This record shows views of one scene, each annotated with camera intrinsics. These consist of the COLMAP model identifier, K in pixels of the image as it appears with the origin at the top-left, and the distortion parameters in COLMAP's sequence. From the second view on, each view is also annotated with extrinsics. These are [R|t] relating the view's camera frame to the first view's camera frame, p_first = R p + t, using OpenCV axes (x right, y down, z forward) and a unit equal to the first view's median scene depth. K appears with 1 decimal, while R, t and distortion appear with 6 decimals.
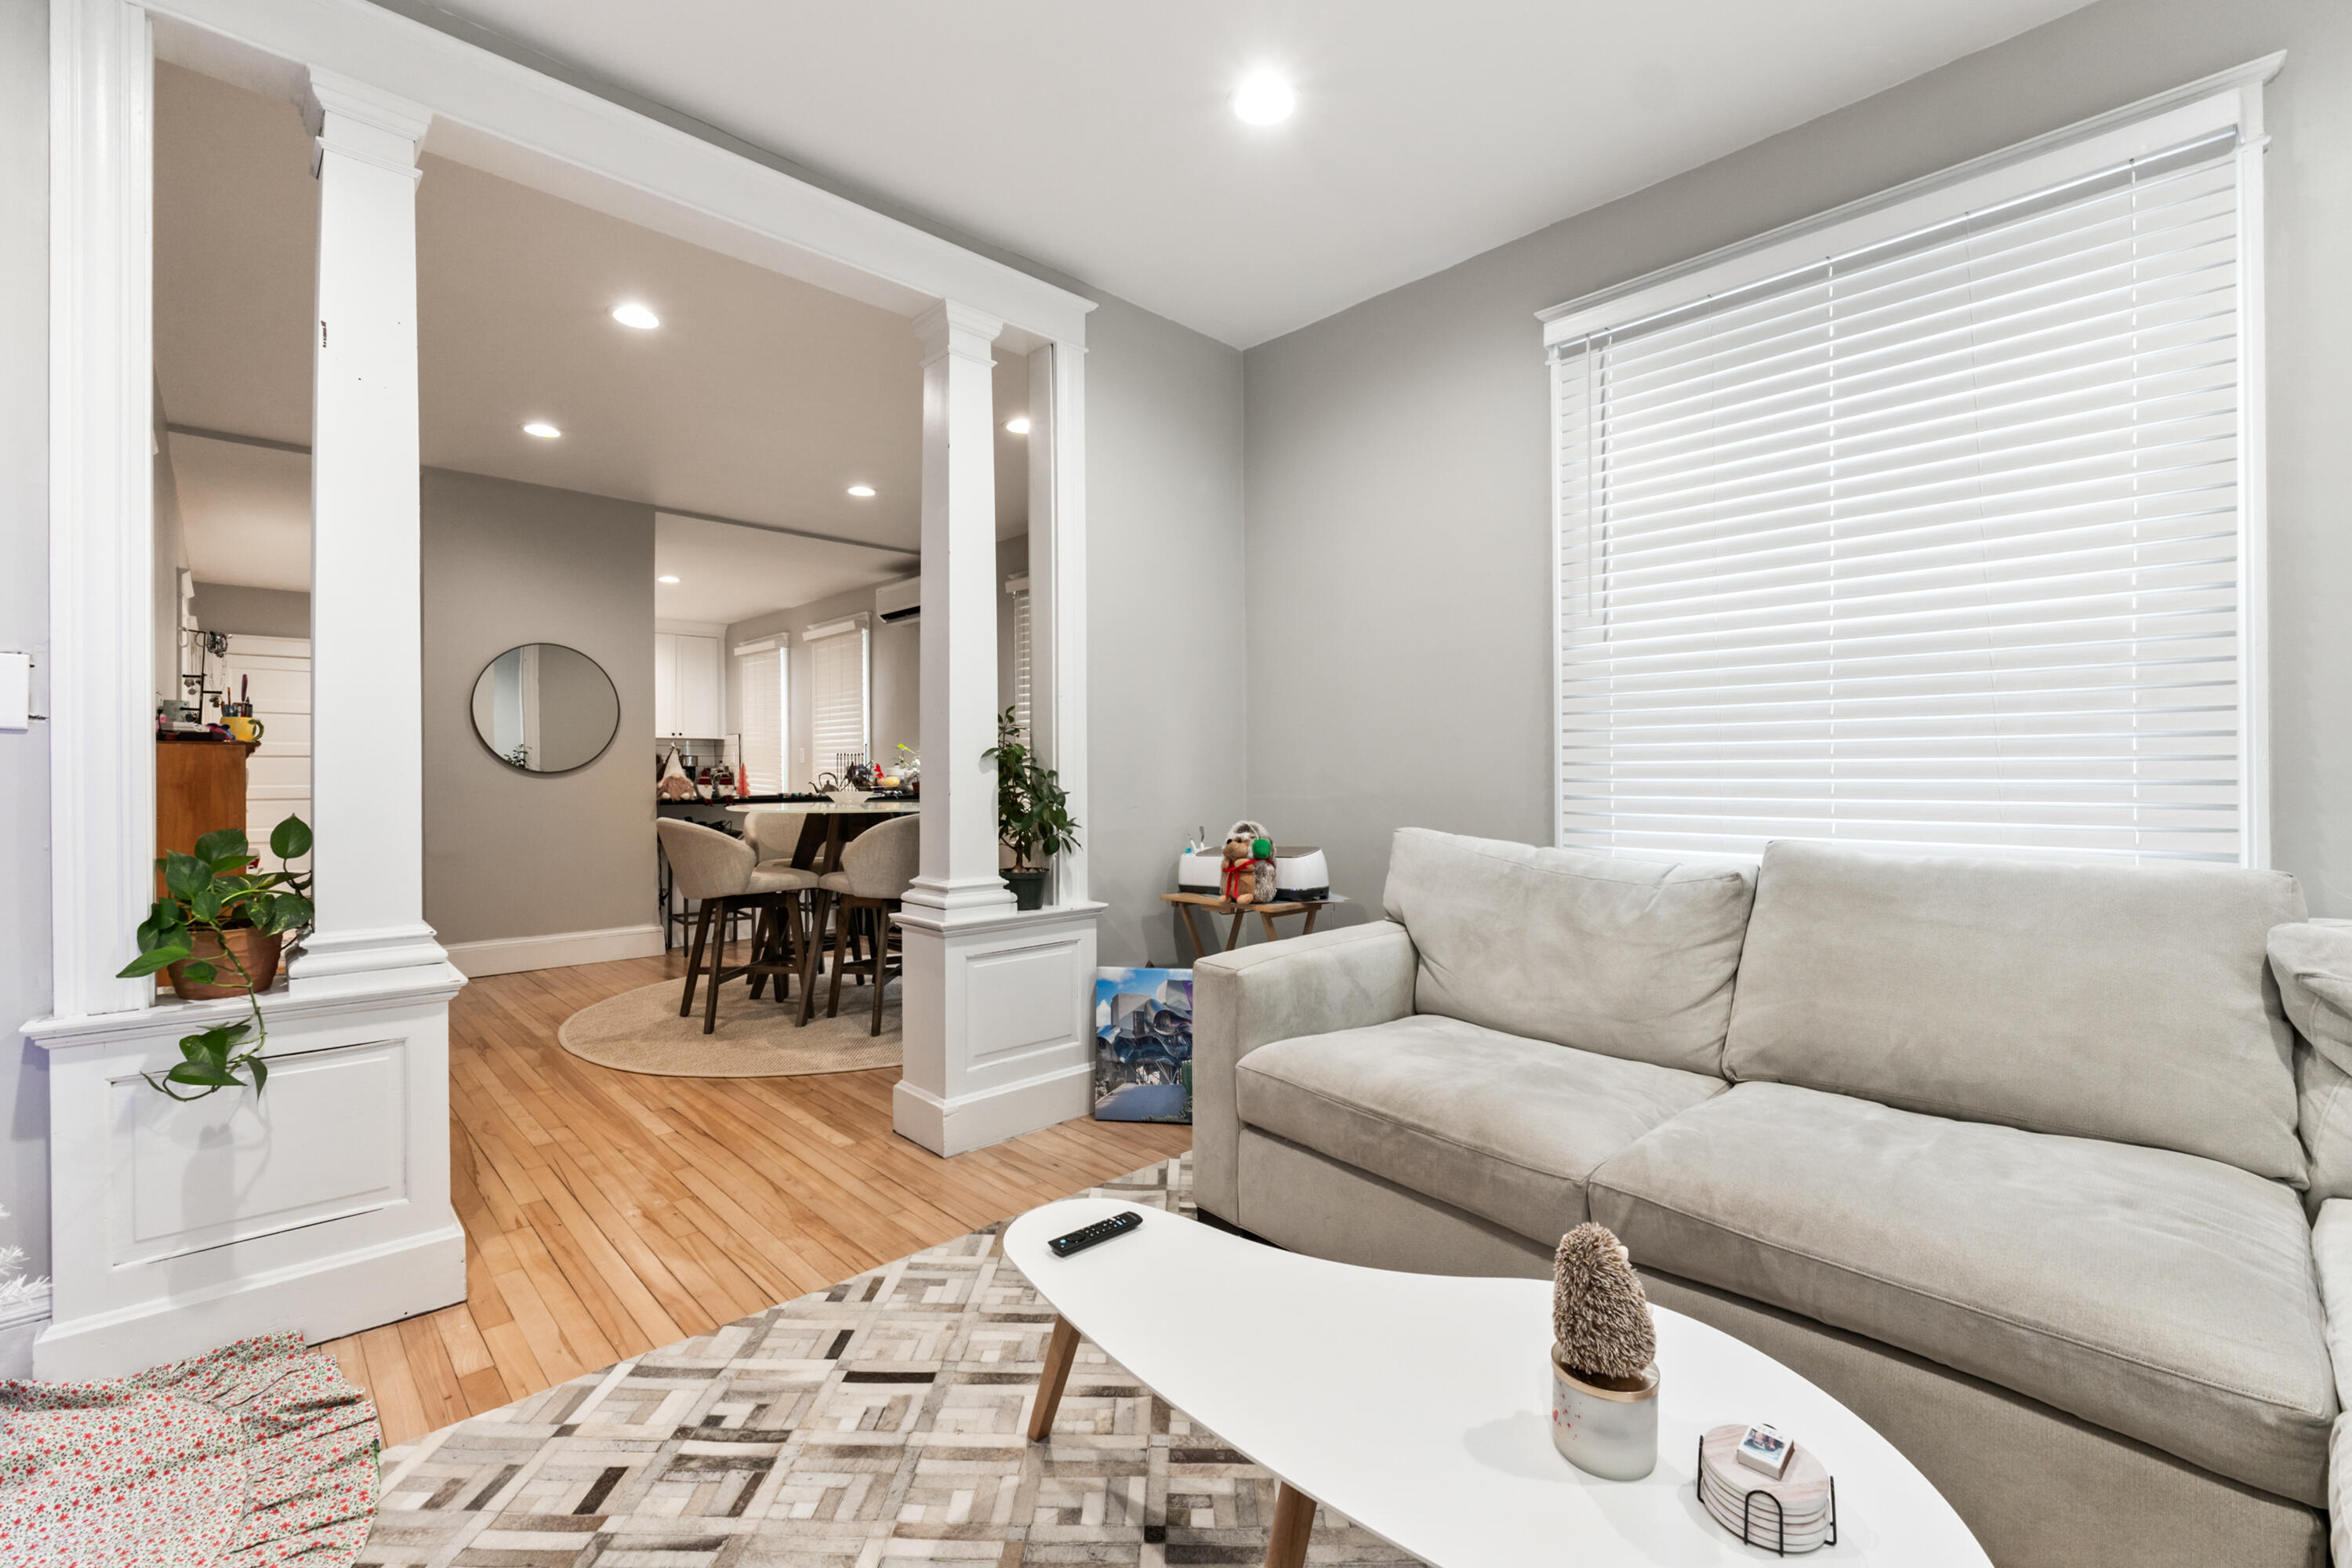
lens RADIAL K [[998.1, 0, 1164.6], [0, 998.1, 770.6], [0, 0, 1]] dist [-0.001548, -0.000539]
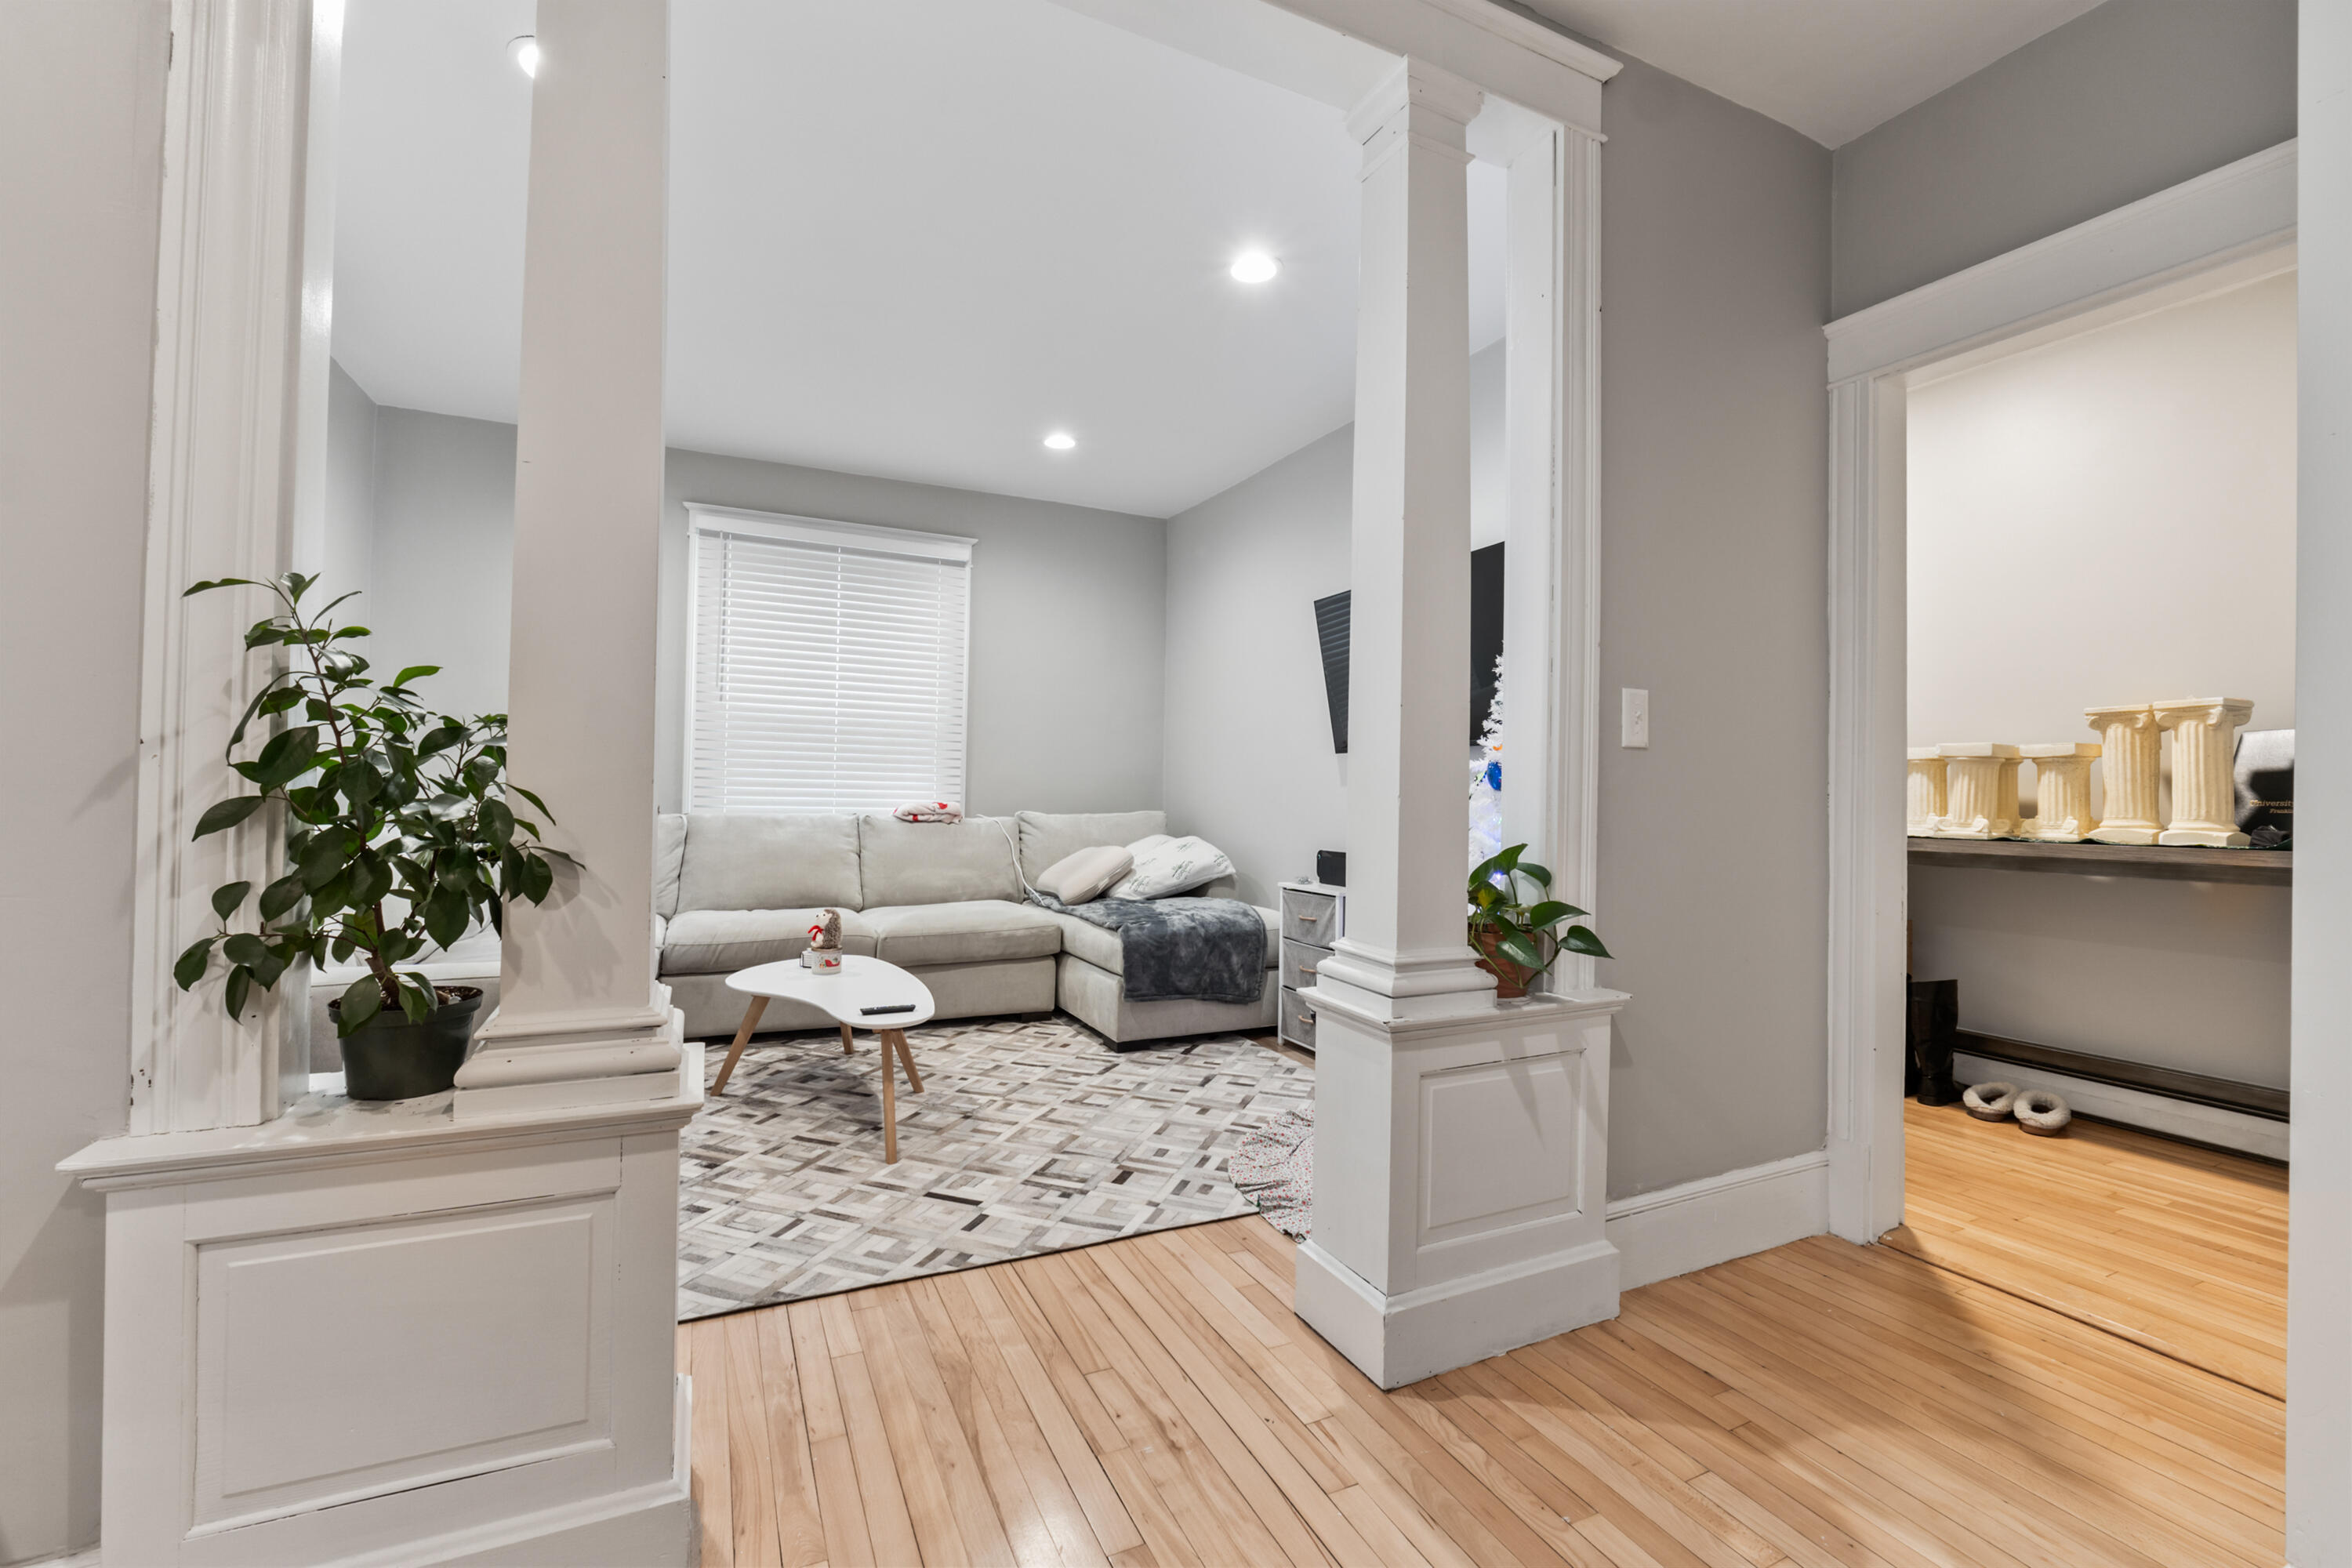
lens RADIAL K [[998.1, 0, 1164.6], [0, 998.1, 770.6], [0, 0, 1]] dist [-0.001548, -0.000539]
pose [[-0.948856, -0.013017, 0.315440, -1.062157], [-0.016783, 0.999817, -0.009226, 0.002534], [-0.315262, -0.014049, -0.948901, 2.394120]]
